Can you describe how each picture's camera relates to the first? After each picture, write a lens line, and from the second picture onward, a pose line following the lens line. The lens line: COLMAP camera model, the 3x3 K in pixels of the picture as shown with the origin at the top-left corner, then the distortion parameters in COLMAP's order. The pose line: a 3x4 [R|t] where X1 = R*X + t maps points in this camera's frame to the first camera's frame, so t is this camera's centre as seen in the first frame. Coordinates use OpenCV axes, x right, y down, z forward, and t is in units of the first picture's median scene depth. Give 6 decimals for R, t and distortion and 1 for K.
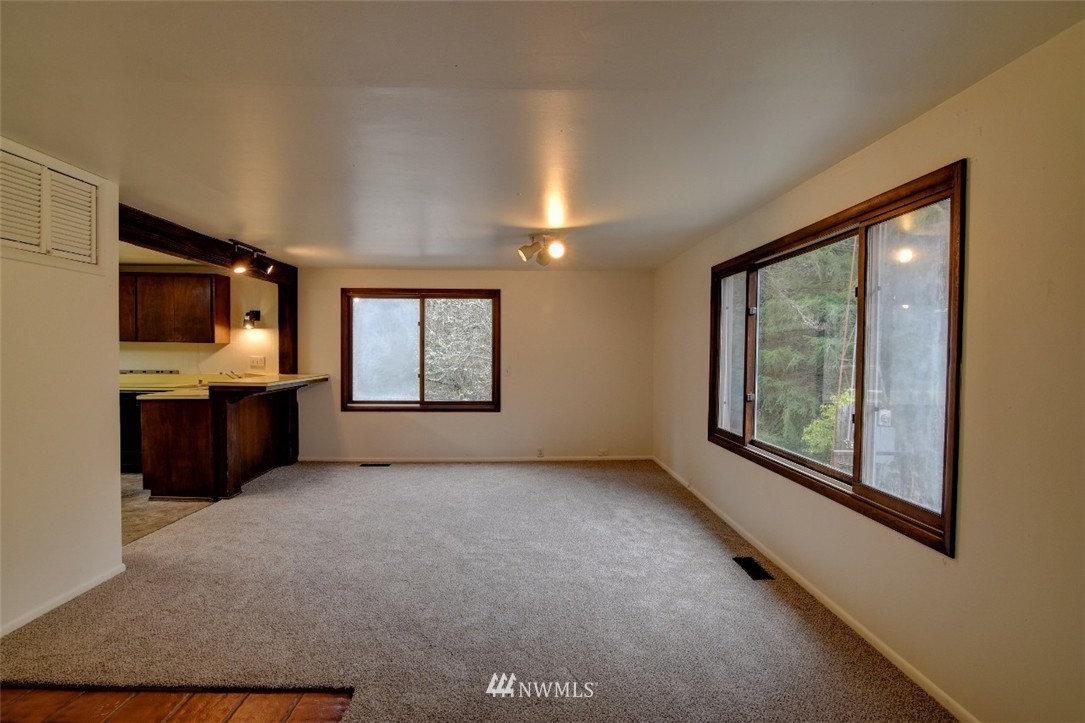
lens RADIAL K [[519.6, 0, 538.8], [0, 519.6, 364.6], [0, 0, 1]] dist [-0.018719, 0.000105]
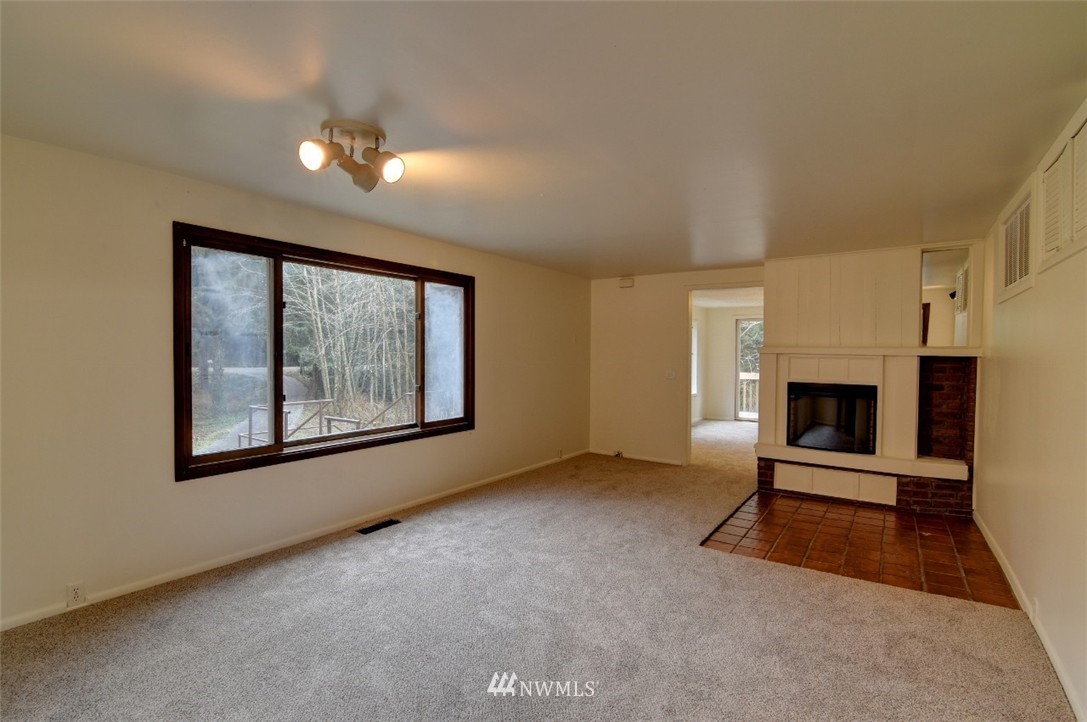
lens RADIAL K [[520.6, 0, 539.8], [0, 520.6, 364.1], [0, 0, 1]] dist [-0.018719, 0.000105]
pose [[-0.806539, -0.029016, 0.590469, -0.516845], [0.001295, 0.998706, 0.050846, -0.044634], [-0.591180, 0.041774, -0.805457, 1.481293]]
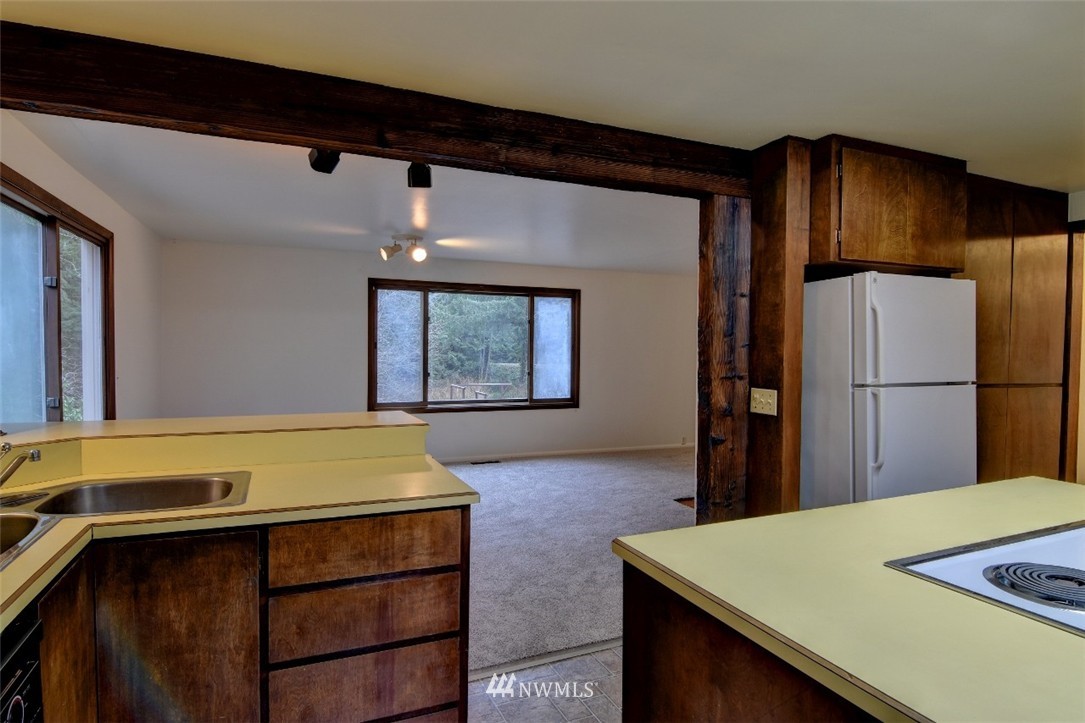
lens RADIAL K [[596.8, 0, 542.5], [0, 596.8, 361.5], [0, 0, 1]] dist [0.000382, 0.000004]
pose [[-0.374995, -0.038766, 0.926216, -1.372802], [0.011157, 0.998864, 0.046324, -0.055406], [-0.926960, 0.027706, -0.374137, 1.355569]]
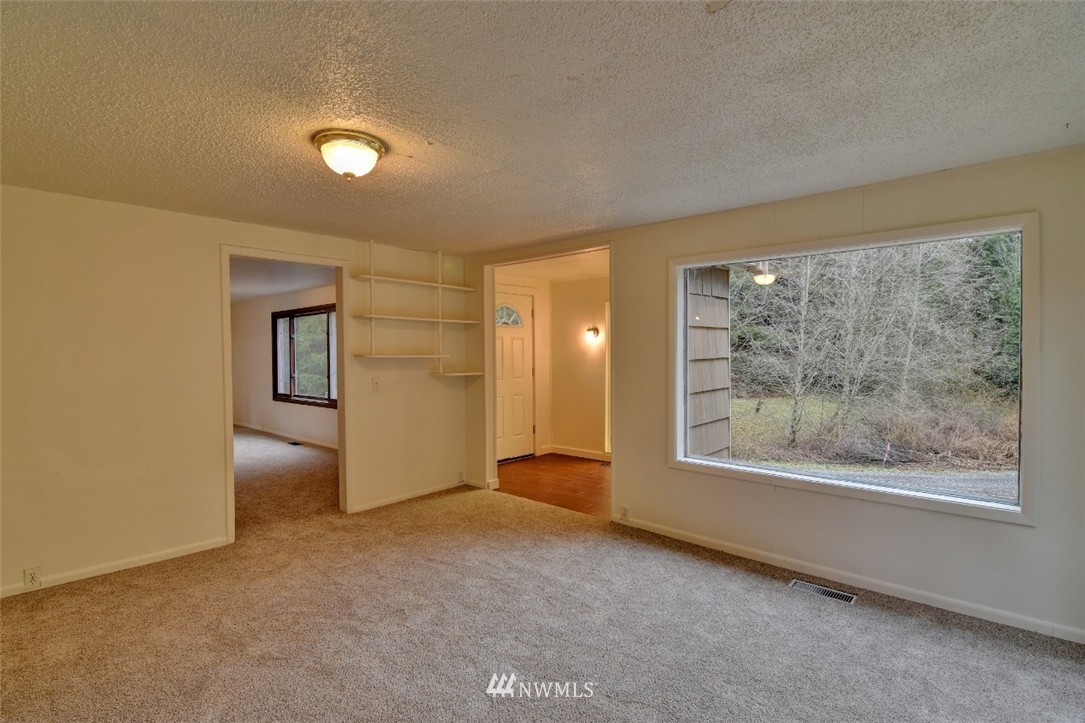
lens RADIAL K [[519.6, 0, 538.8], [0, 519.6, 364.6], [0, 0, 1]] dist [-0.018719, 0.000105]
pose [[0.693342, -0.030060, 0.719981, -0.451325], [0.030479, 0.999459, 0.012378, 0.020506], [-0.719963, 0.013362, 0.693883, -1.286077]]
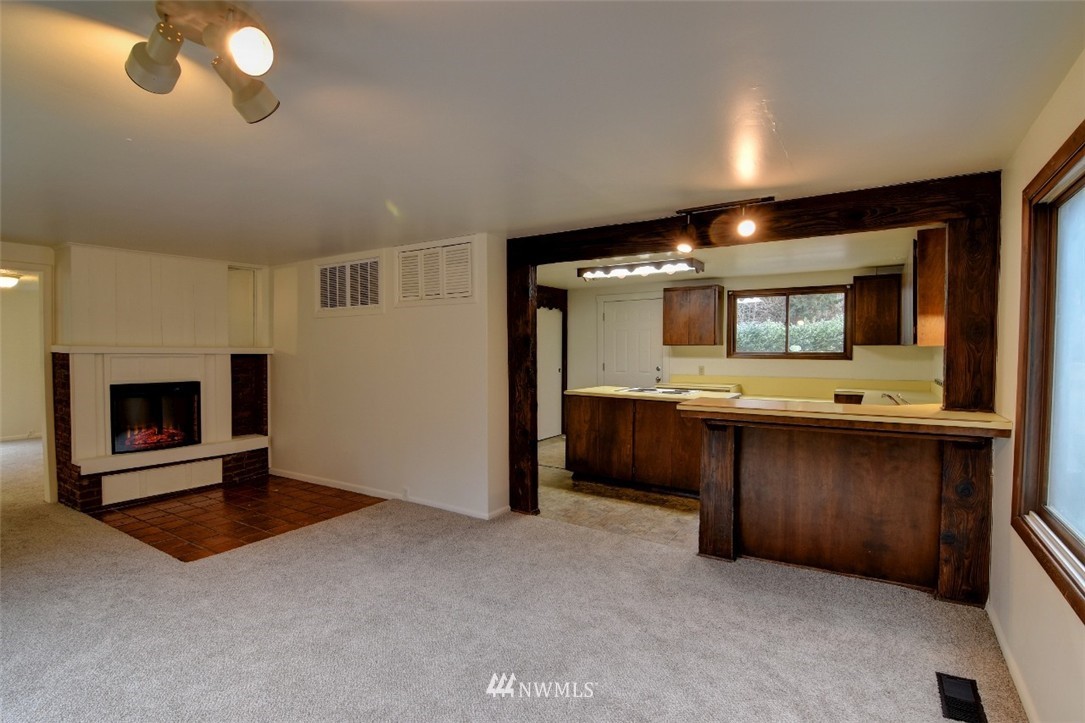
lens RADIAL K [[519.6, 0, 538.8], [0, 519.6, 364.6], [0, 0, 1]] dist [-0.018719, 0.000105]
pose [[-0.573055, 0.011246, -0.819440, 0.163614], [-0.030607, 0.998915, 0.035114, -0.049374], [0.818945, 0.045203, -0.572089, 1.532589]]
